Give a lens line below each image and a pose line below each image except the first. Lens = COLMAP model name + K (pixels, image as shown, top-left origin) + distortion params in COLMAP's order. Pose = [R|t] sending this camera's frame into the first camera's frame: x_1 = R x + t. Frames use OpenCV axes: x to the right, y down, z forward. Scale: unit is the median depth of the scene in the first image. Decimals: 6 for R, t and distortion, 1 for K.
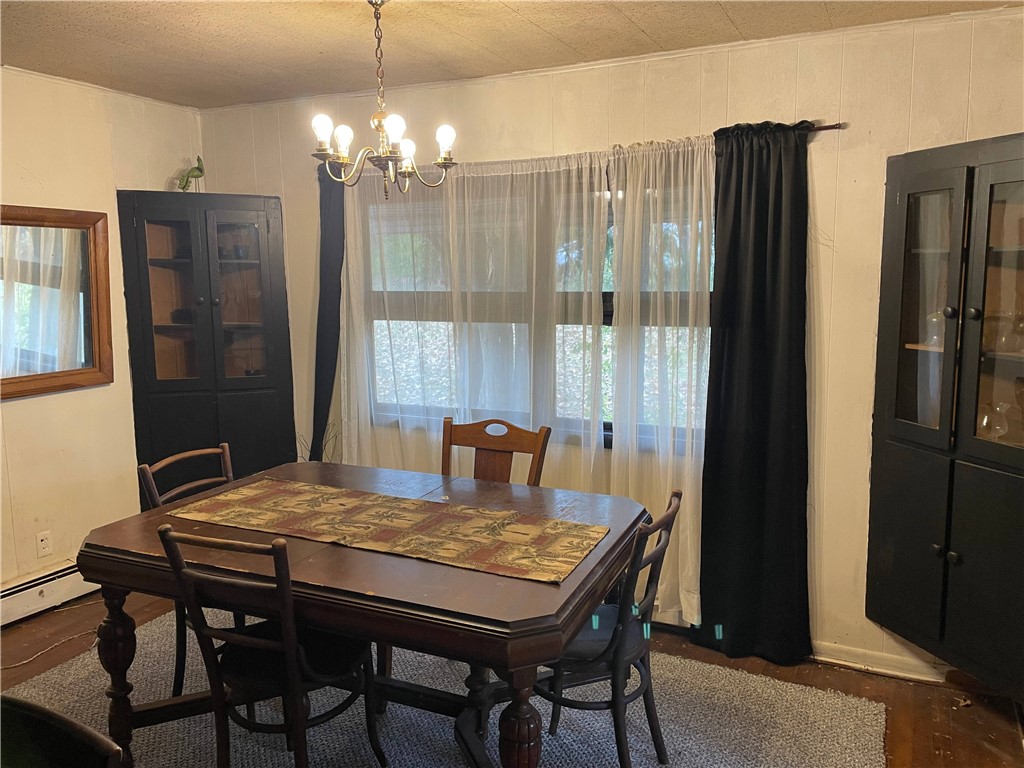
lens RADIAL K [[763.7, 0, 525.9], [0, 763.7, 381.3], [0, 0, 1]] dist [0.096471, -0.114759]
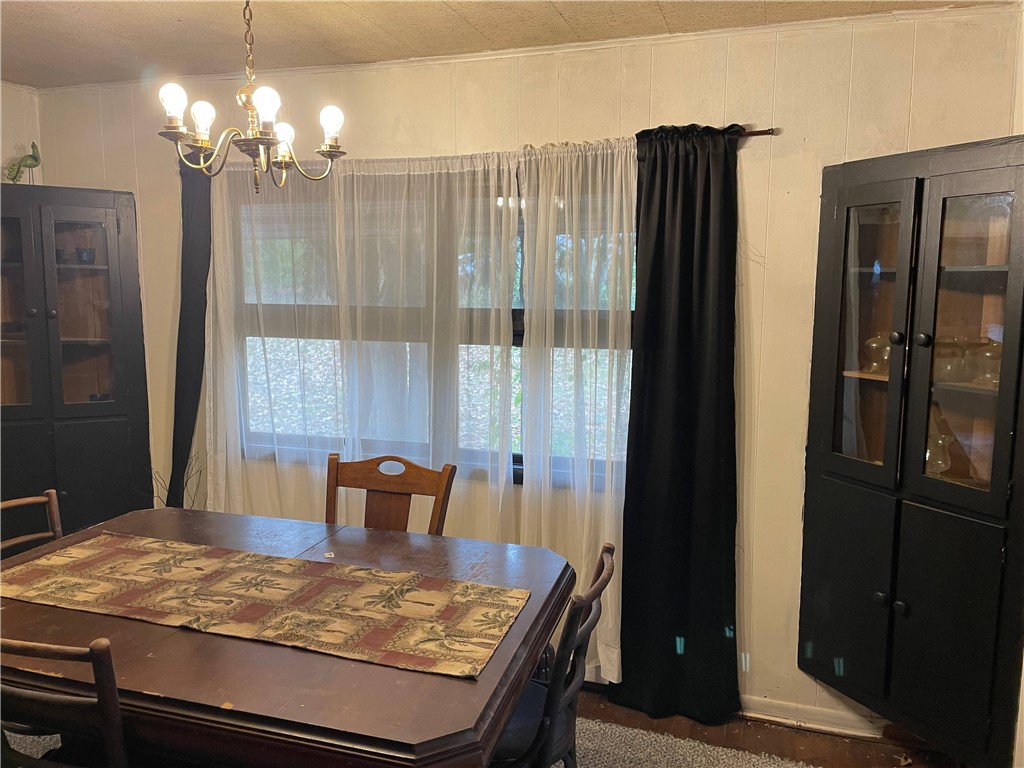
lens RADIAL K [[766.4, 0, 504.9], [0, 766.4, 382.5], [0, 0, 1]] dist [0.097881, -0.115900]
pose [[0.993154, 0.001460, 0.116800, -0.013674], [0.000350, 0.999880, -0.015474, -0.019401], [-0.116809, 0.015409, 0.993035, 0.129624]]
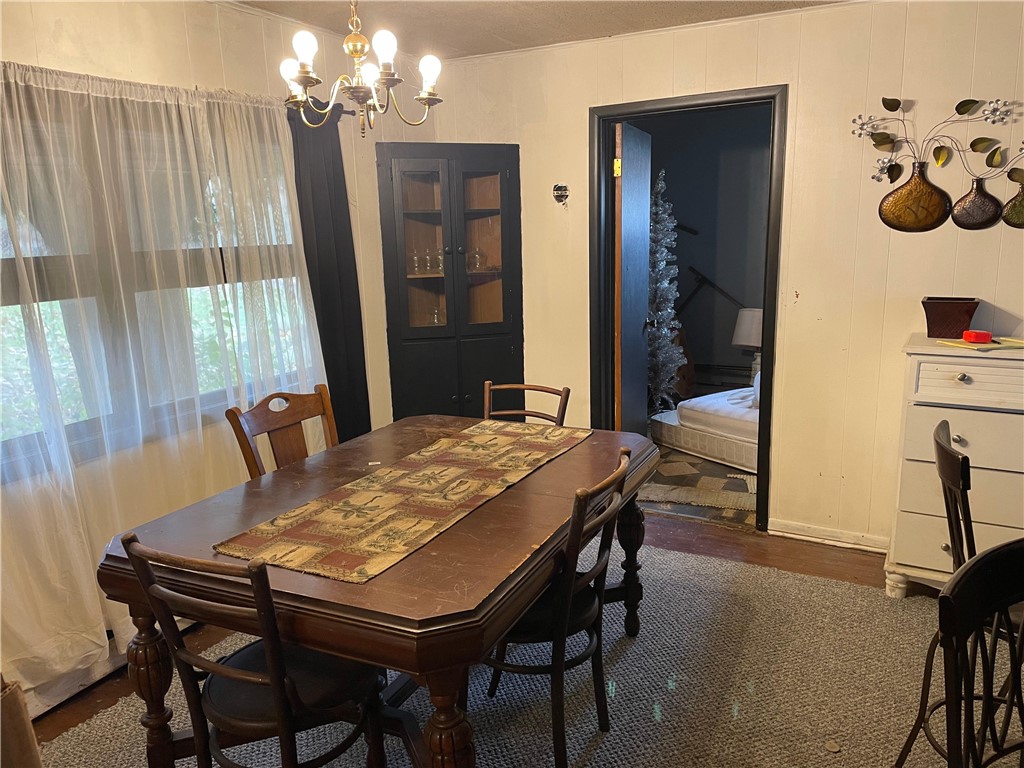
lens RADIAL K [[763.7, 0, 525.9], [0, 763.7, 381.3], [0, 0, 1]] dist [0.096471, -0.114759]
pose [[0.042341, -0.201127, 0.978650, -0.912925], [0.162433, 0.967882, 0.191887, -0.089283], [-0.985811, 0.150840, 0.073650, 0.659403]]
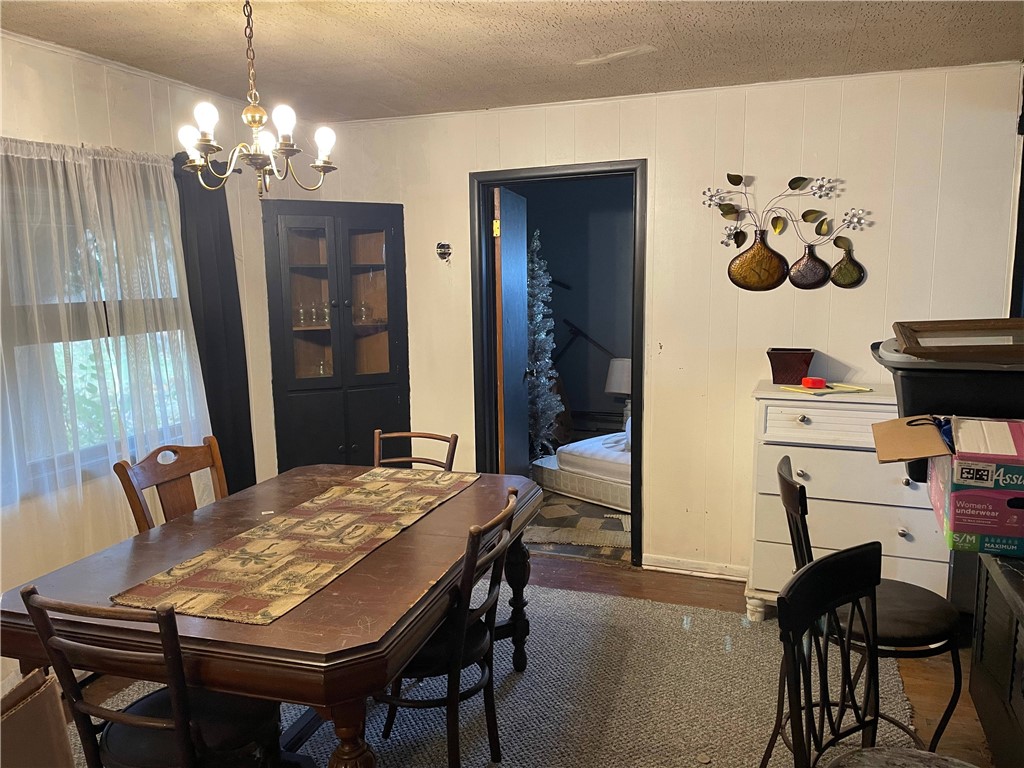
lens RADIAL K [[762.2, 0, 512.0], [0, 762.2, 384.0], [0, 0, 1]] dist [0.092563, -0.111819]
pose [[-0.098032, -0.140512, 0.985214, -0.968674], [0.152686, 0.976138, 0.154410, -0.098927], [-0.983401, 0.165565, -0.074238, 0.670873]]
